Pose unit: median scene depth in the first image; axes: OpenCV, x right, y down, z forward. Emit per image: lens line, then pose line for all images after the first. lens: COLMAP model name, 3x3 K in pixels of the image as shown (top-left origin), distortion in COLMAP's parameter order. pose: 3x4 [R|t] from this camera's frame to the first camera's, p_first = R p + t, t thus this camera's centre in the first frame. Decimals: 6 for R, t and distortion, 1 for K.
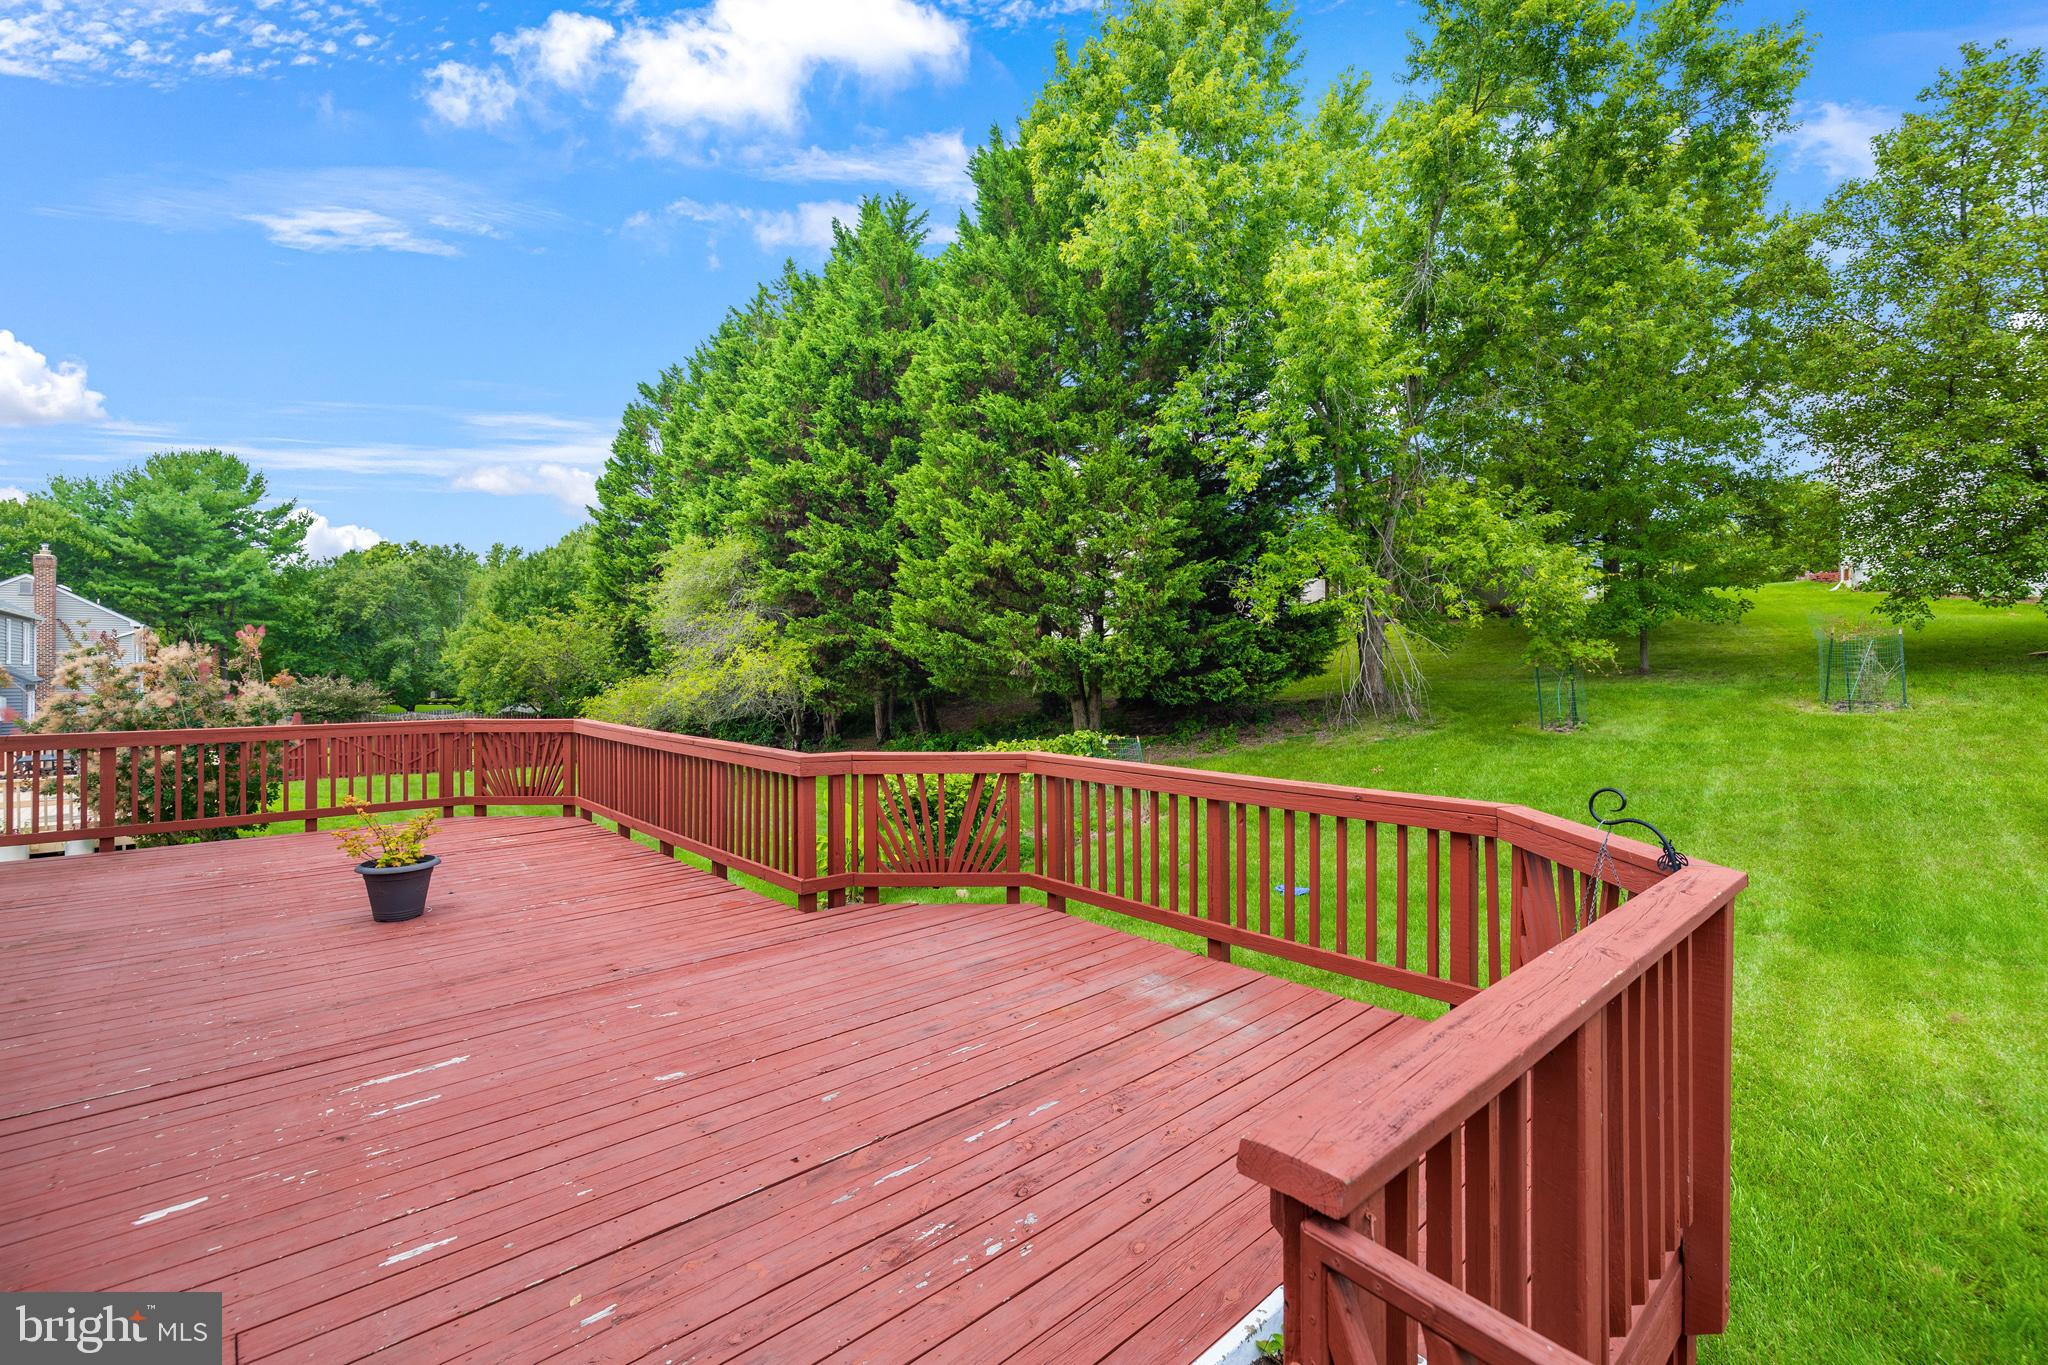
lens RADIAL K [[886.4, 0, 1019.6], [0, 886.4, 663.1], [0, 0, 1]] dist [-0.003035, -0.000145]
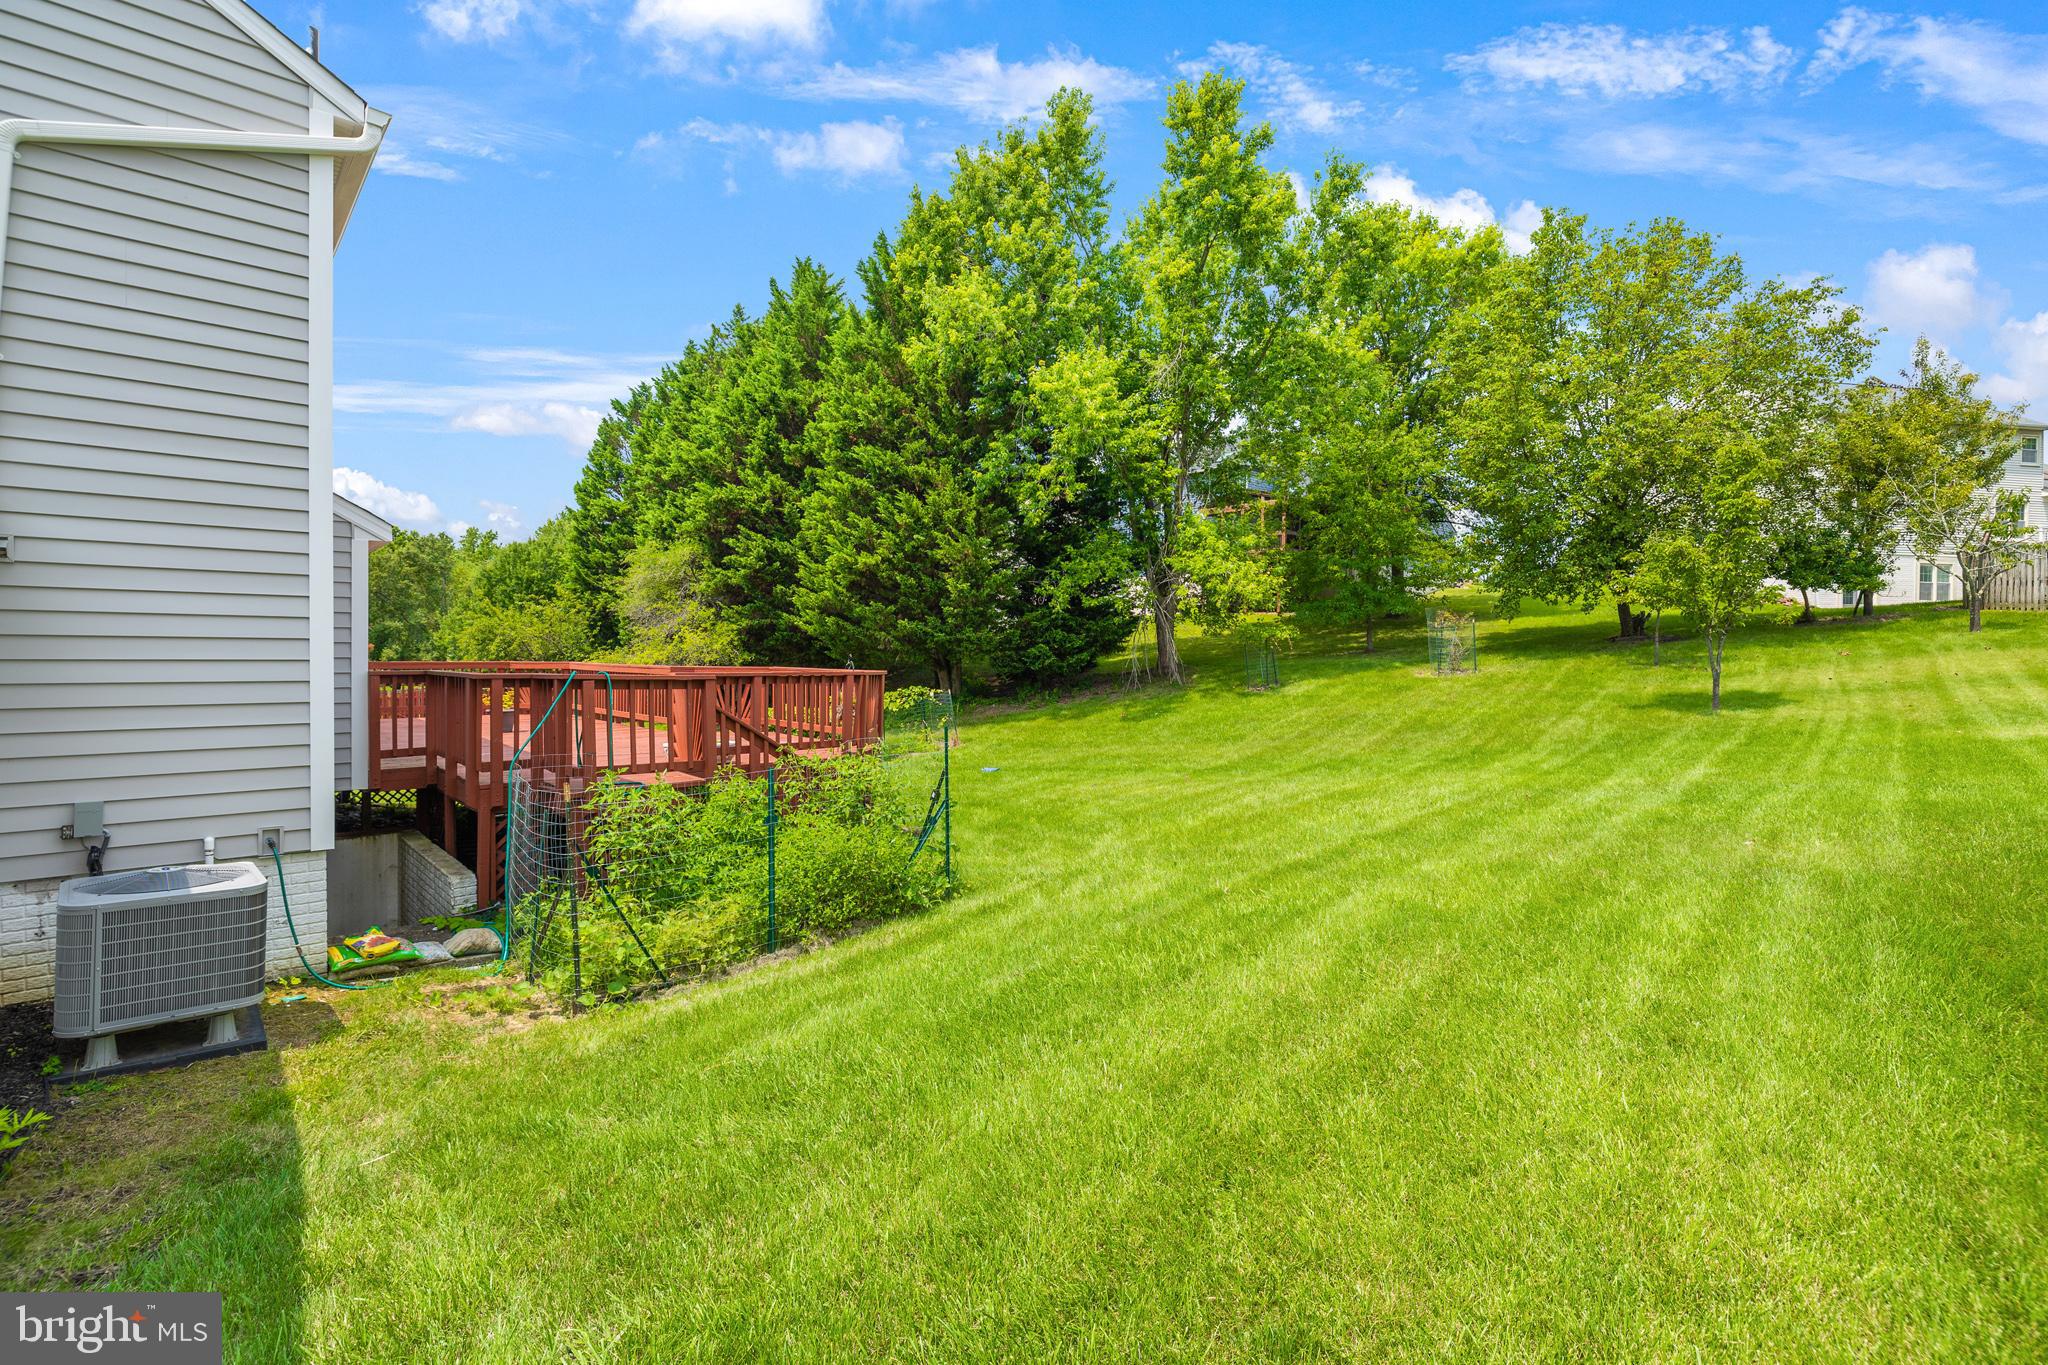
lens RADIAL K [[931.9, 0, 1031.4], [0, 931.9, 662.9], [0, 0, 1]] dist [-0.017709, 0.006428]
pose [[0.999857, 0.007891, 0.014982, 0.167692], [-0.008023, 0.999929, 0.008768, 0.016846], [-0.014912, -0.008887, 0.999849, -0.364844]]
